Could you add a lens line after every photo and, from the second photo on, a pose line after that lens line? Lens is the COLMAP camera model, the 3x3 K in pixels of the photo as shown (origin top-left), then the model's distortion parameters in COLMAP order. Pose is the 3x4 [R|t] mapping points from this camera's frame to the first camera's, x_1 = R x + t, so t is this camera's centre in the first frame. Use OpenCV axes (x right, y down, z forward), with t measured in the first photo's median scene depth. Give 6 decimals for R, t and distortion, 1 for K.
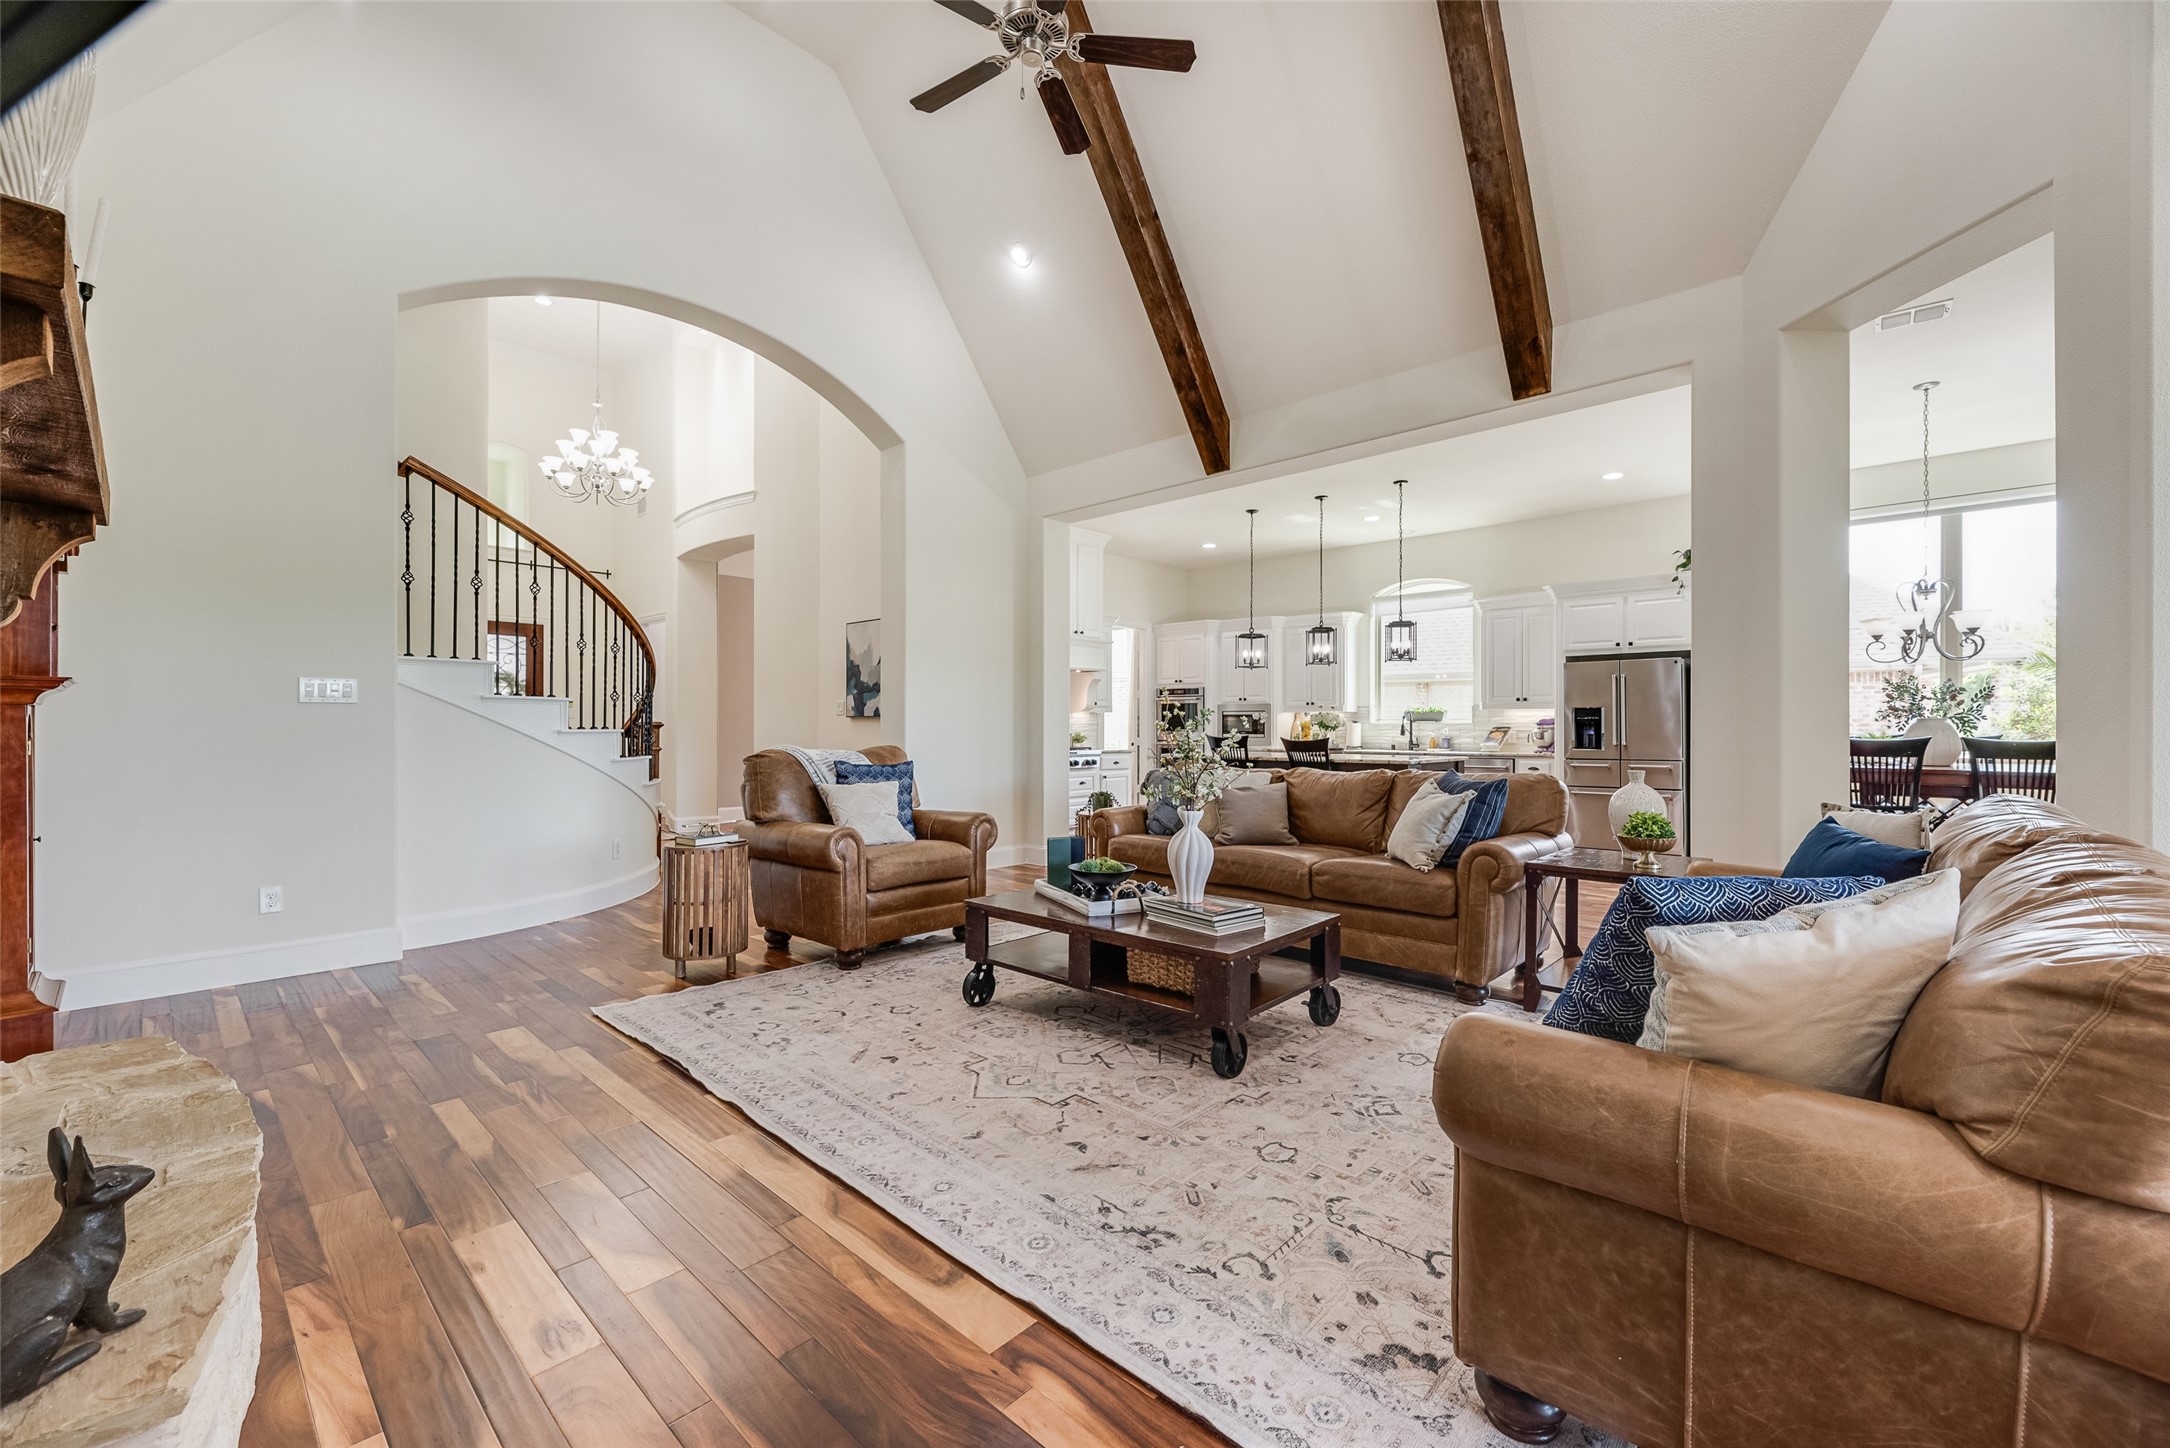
lens RADIAL K [[870.6, 0, 1082.3], [0, 870.6, 725.9], [0, 0, 1]] dist [0.001019, 0.000652]
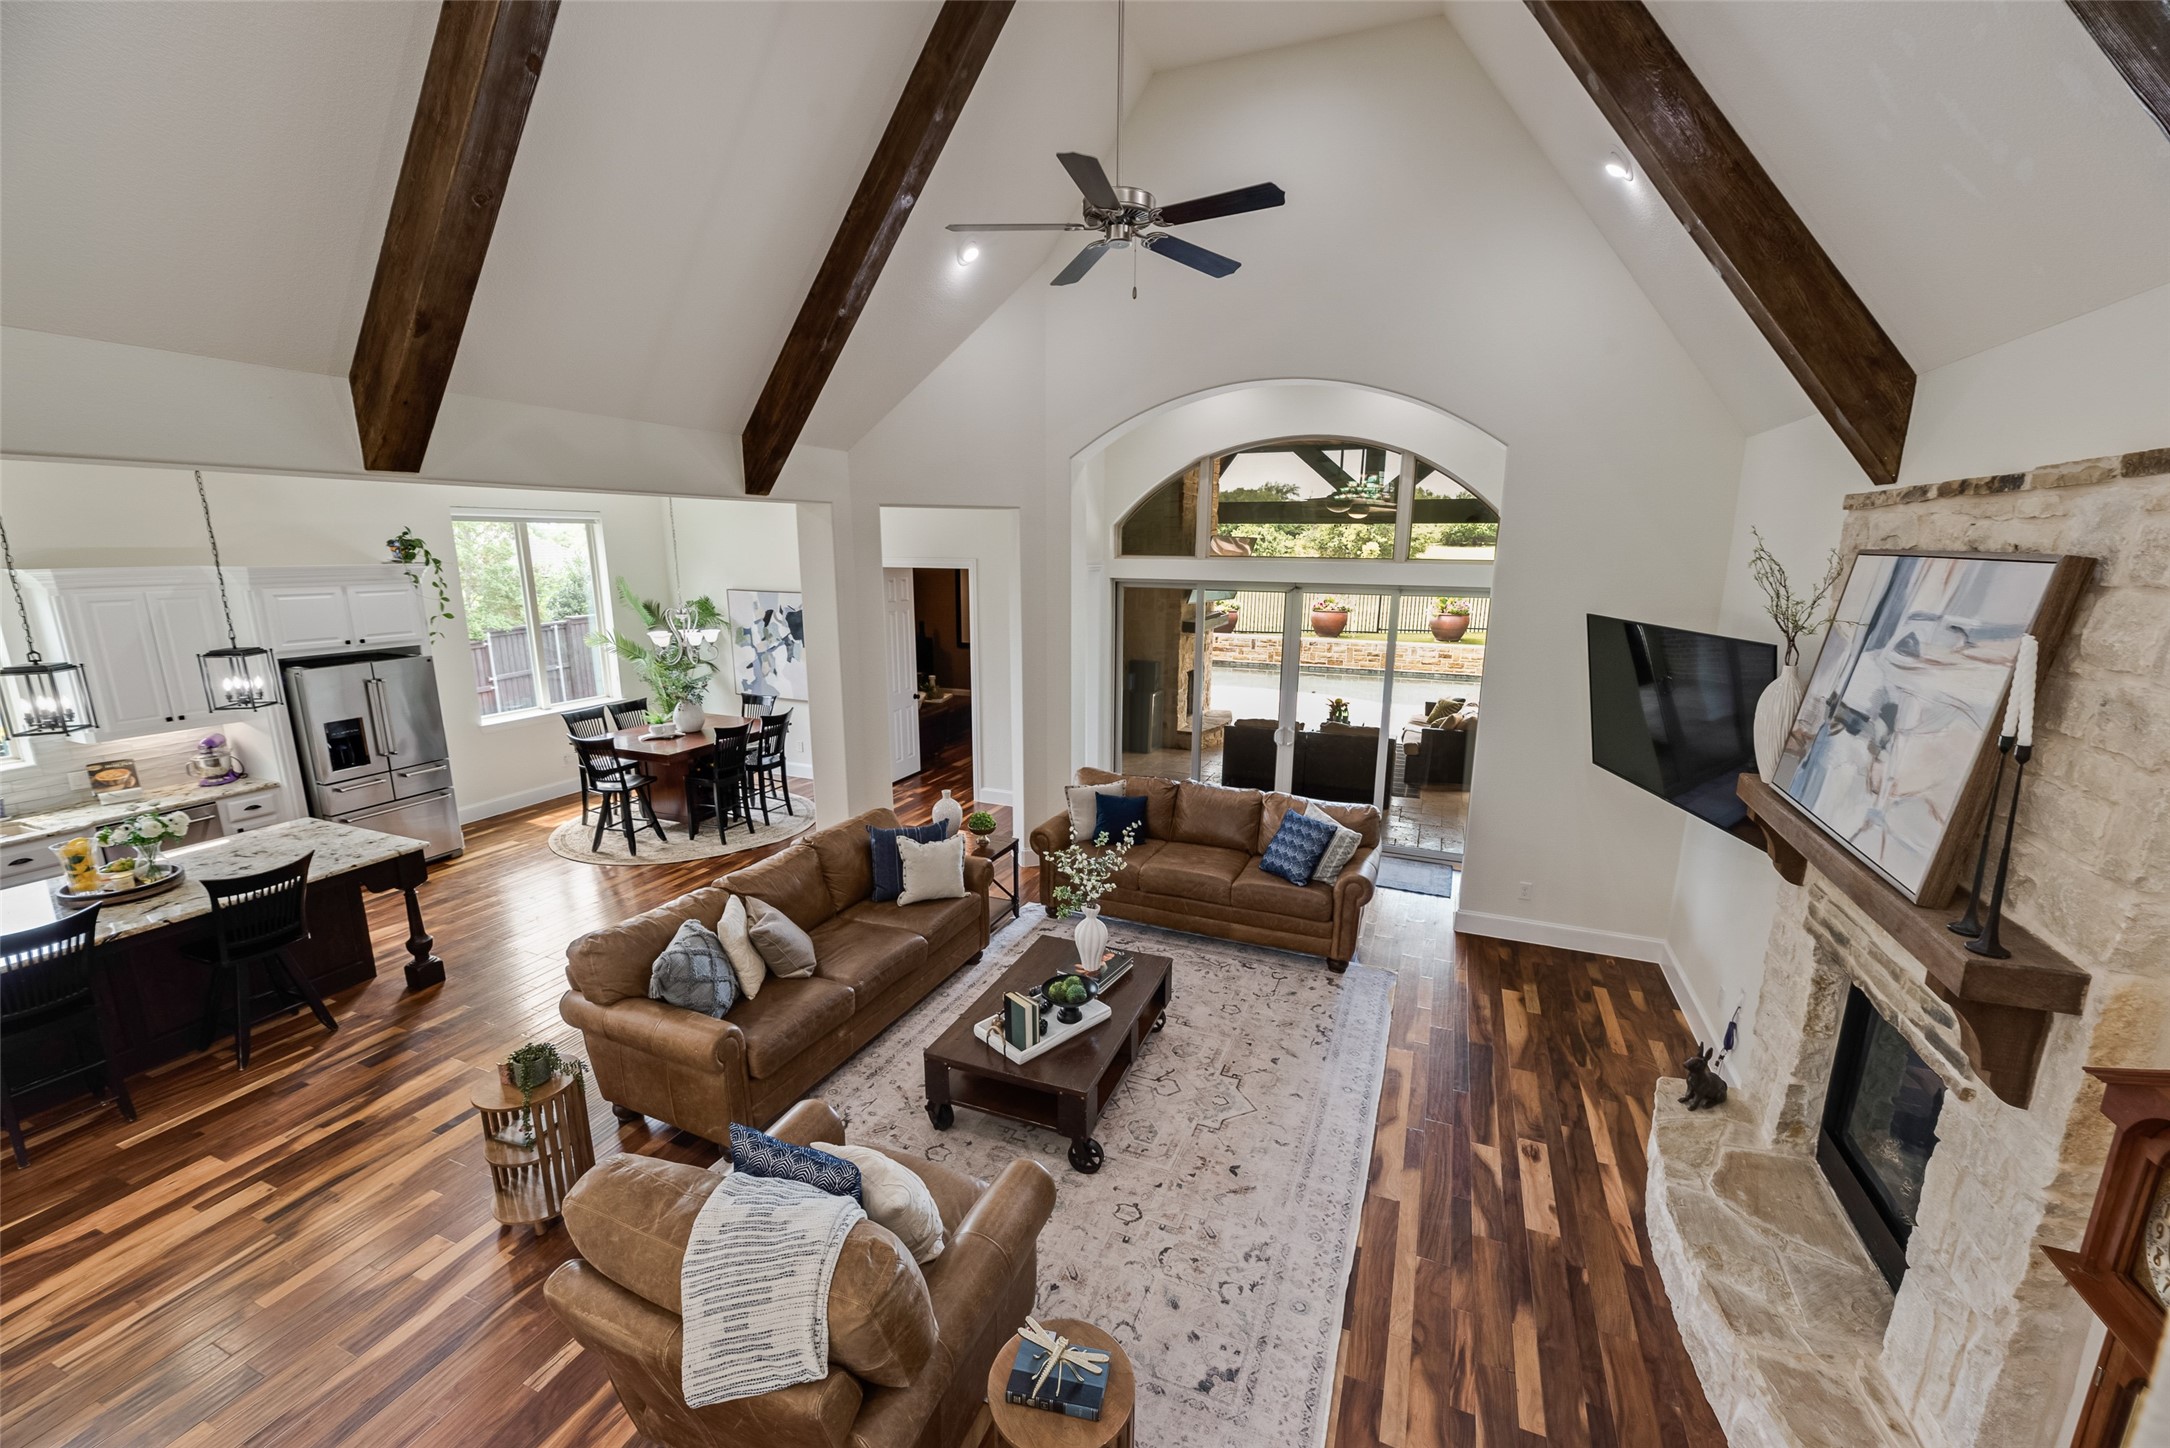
lens RADIAL K [[870.6, 0, 1094.6], [0, 870.6, 731.3], [0, 0, 1]] dist [0.001019, 0.000652]
pose [[-0.354301, -0.201837, 0.913089, -0.407218], [-0.006617, 0.976946, 0.213385, -0.176448], [-0.935108, 0.069561, -0.347469, 0.550010]]
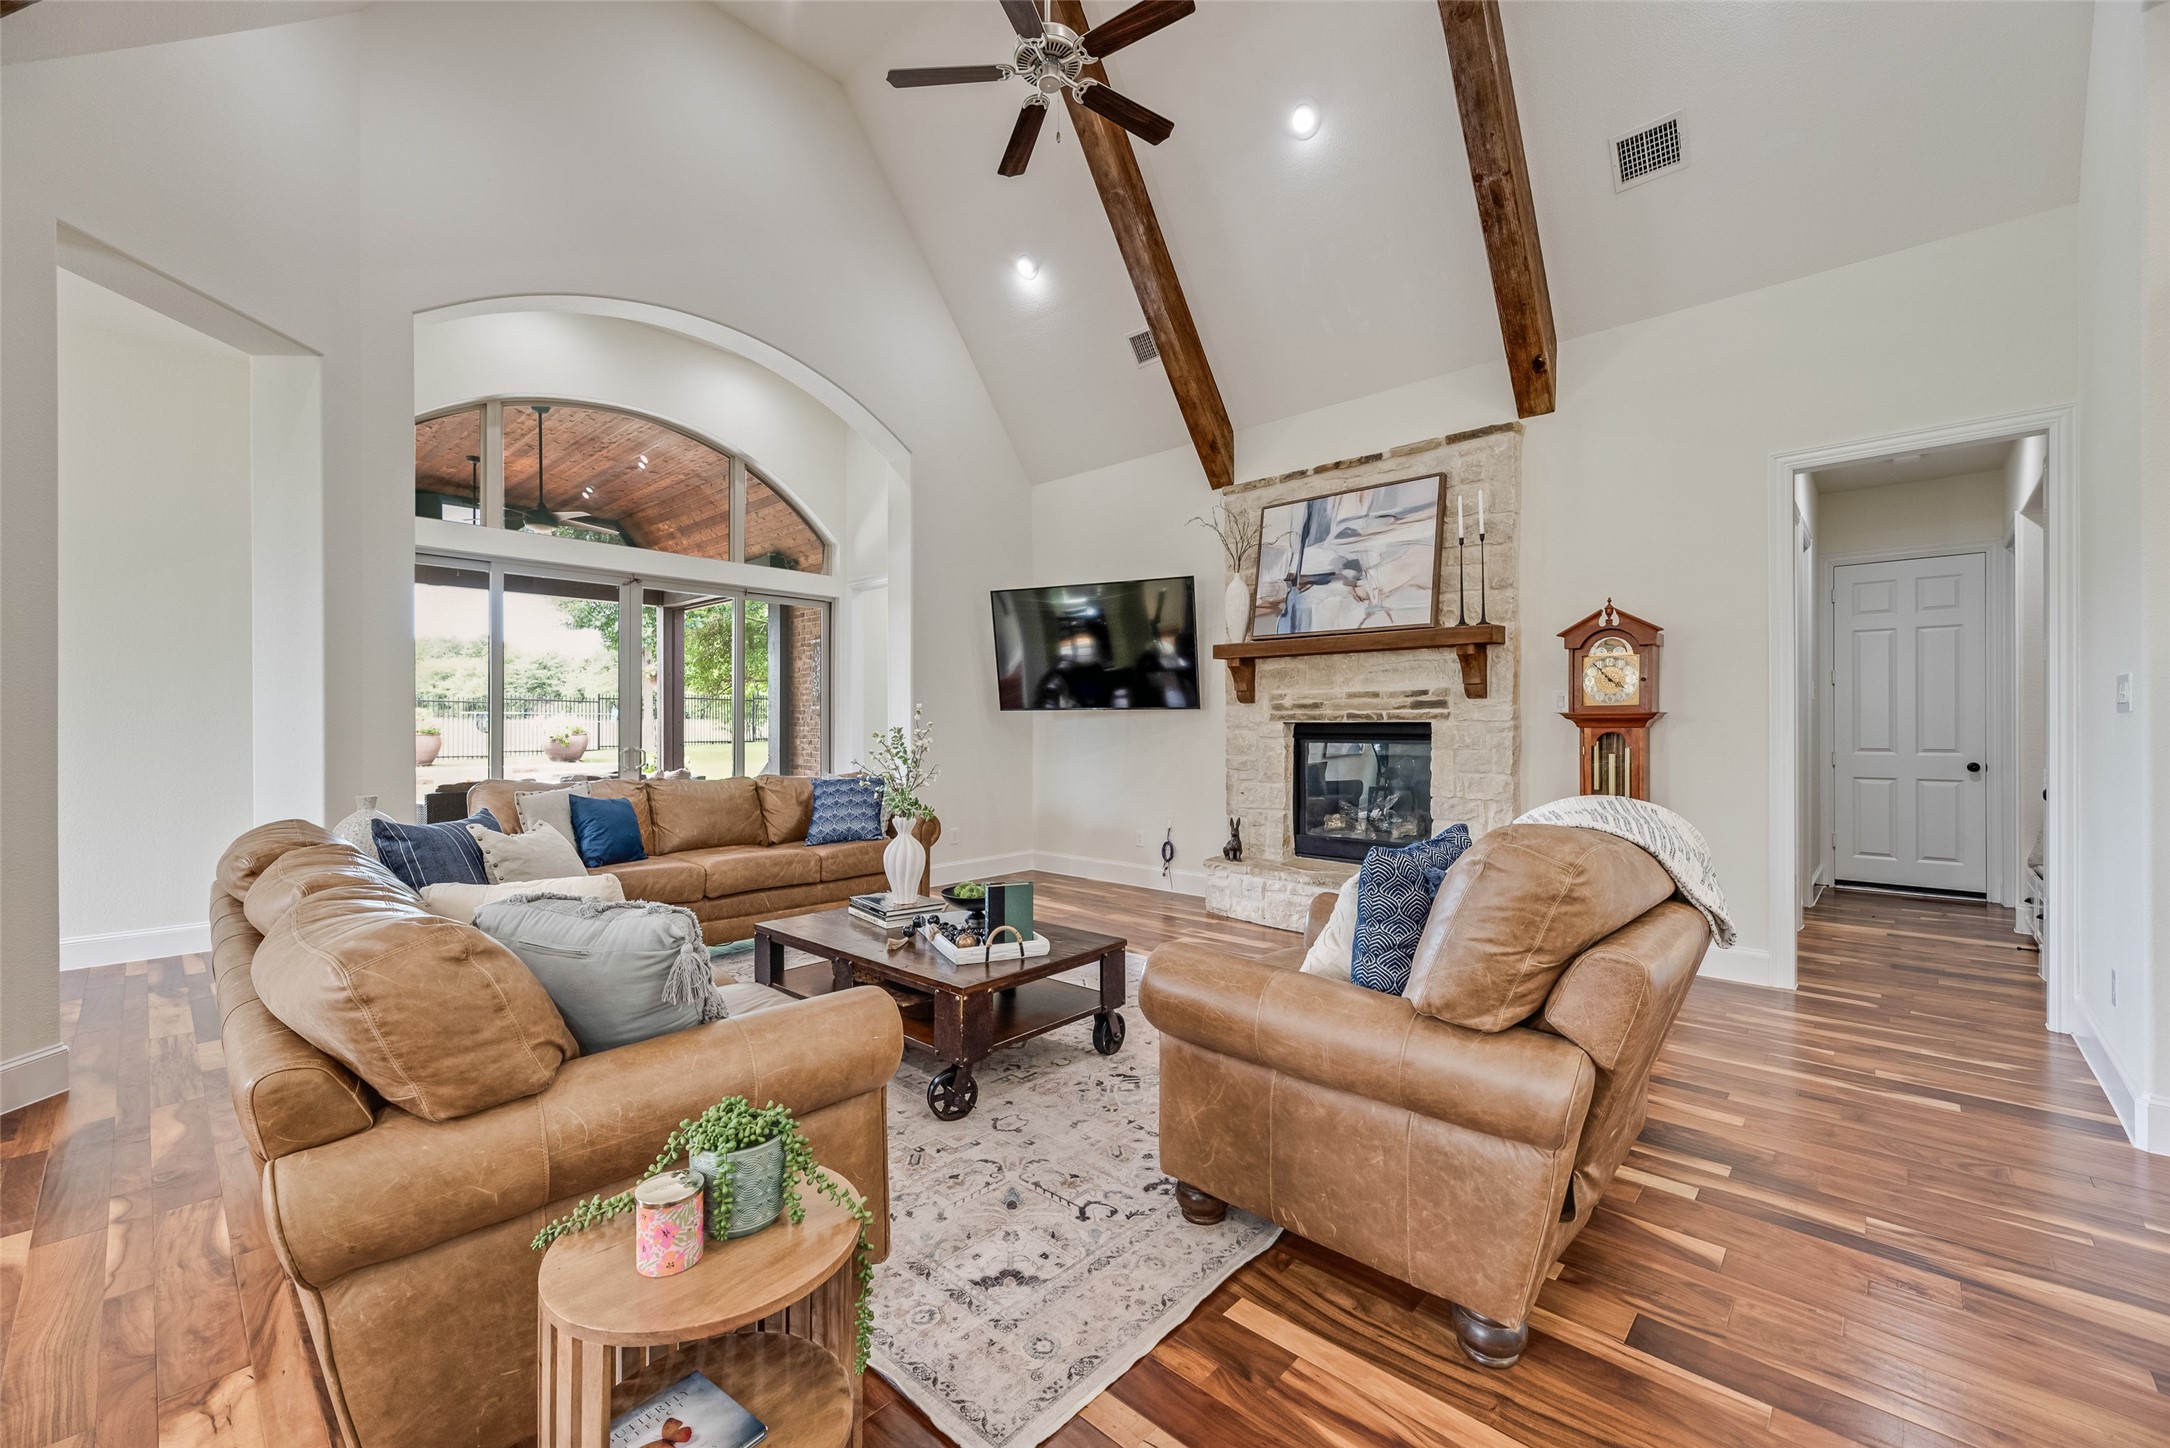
lens RADIAL K [[870.6, 0, 1091.5], [0, 870.6, 724.2], [0, 0, 1]] dist [0.001019, 0.000652]
pose [[-0.999925, 0.002522, -0.011991, -0.038245], [0.002538, 0.999996, -0.001304, -0.008381], [0.011988, -0.001334, -0.999927, 0.793601]]
